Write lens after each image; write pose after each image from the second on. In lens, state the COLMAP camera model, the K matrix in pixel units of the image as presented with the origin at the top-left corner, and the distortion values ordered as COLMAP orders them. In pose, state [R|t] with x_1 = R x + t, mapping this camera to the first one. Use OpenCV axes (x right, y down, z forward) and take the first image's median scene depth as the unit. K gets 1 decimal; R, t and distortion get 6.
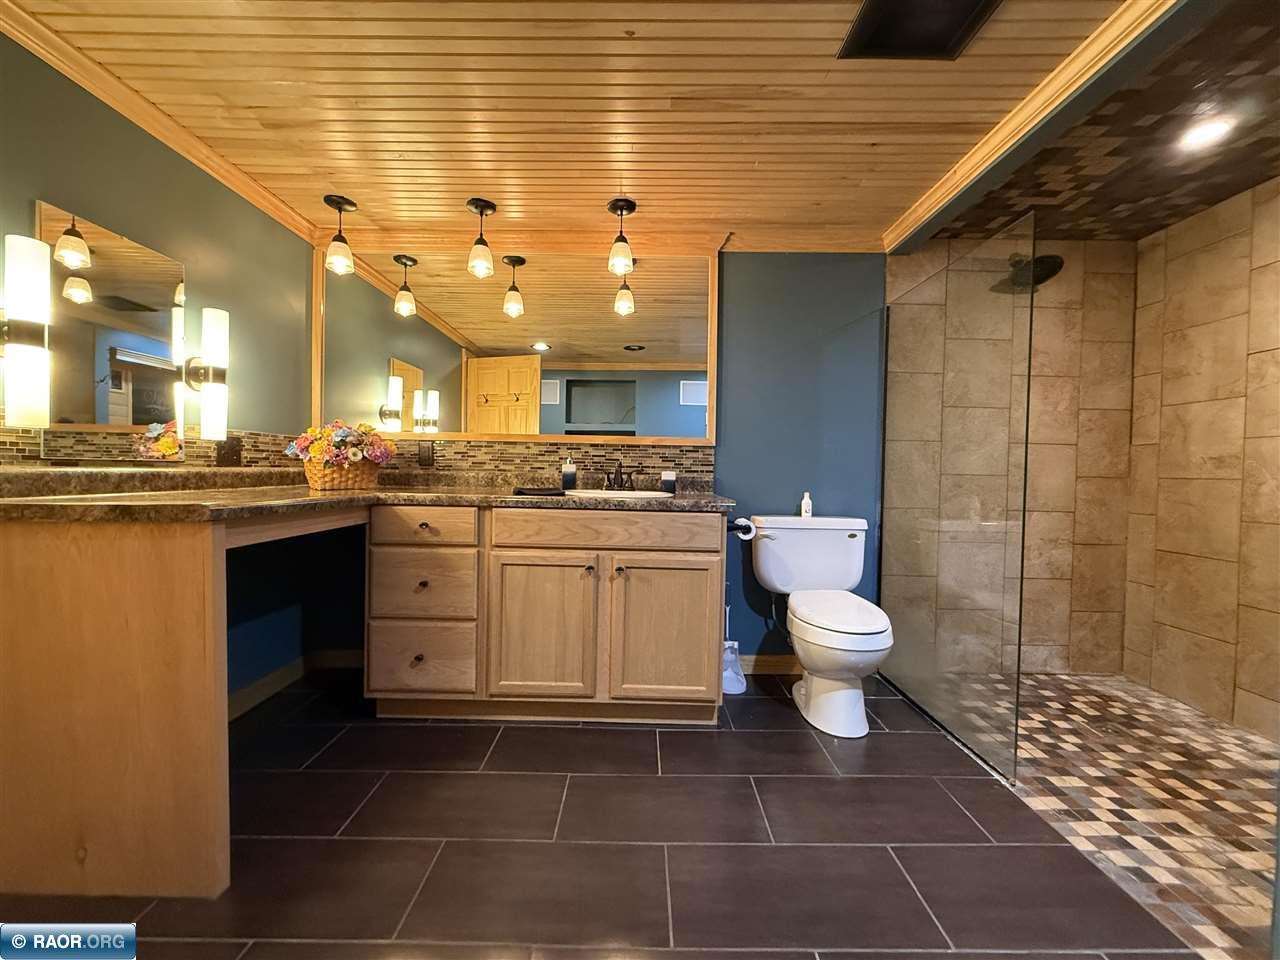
lens RADIAL K [[512.4, 0, 635.1], [0, 512.4, 480.0], [0, 0, 1]] dist [-0.001712, 0.000205]
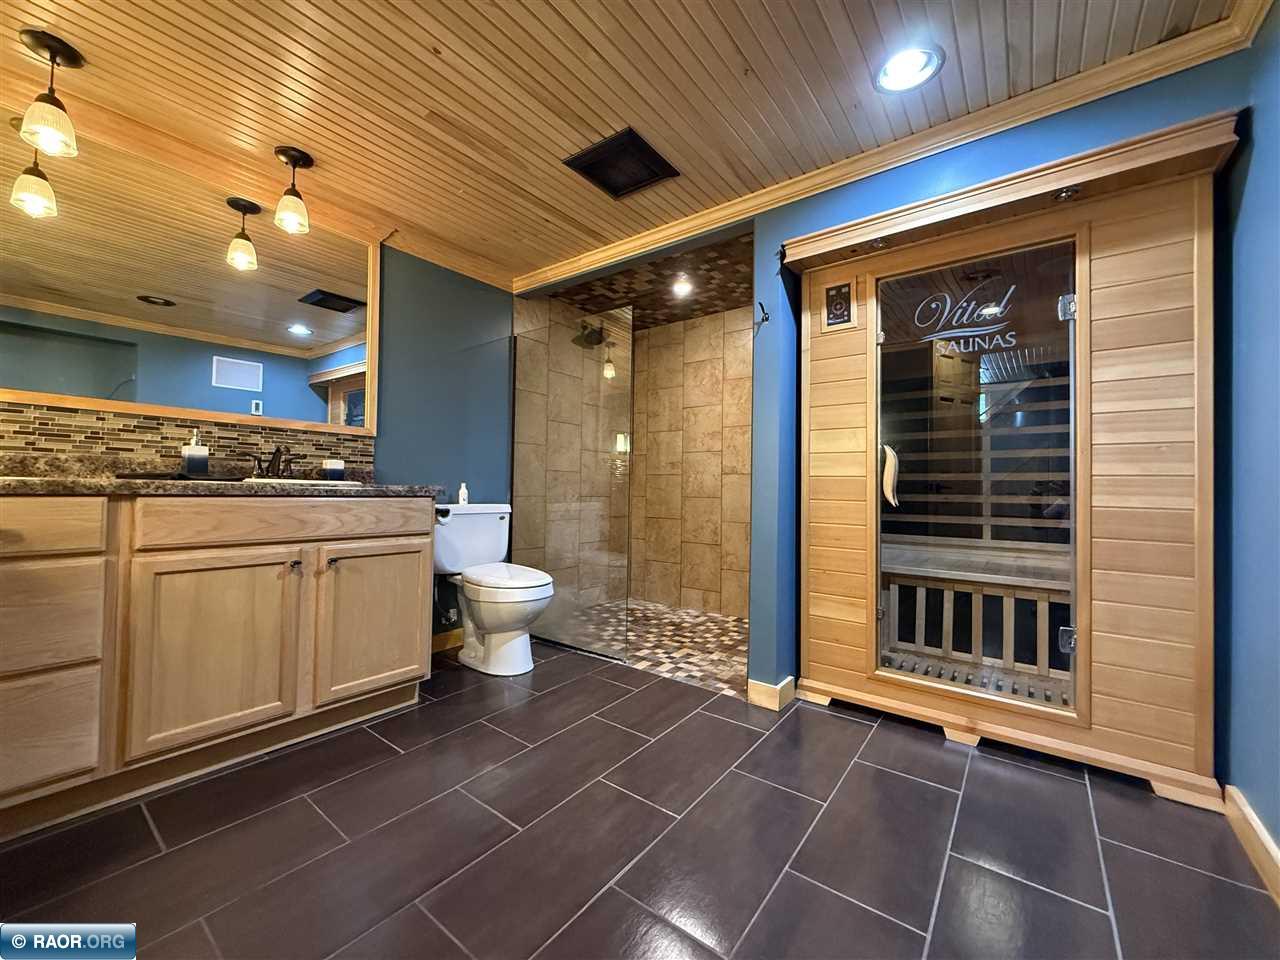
lens RADIAL K [[512.4, 0, 640.2], [0, 512.4, 480.0], [0, 0, 1]] dist [-0.001712, 0.000205]
pose [[0.597842, 0.005724, 0.801594, -0.418392], [0.009918, 0.999845, -0.014536, 0.046248], [-0.801553, 0.016640, 0.597692, 0.005525]]
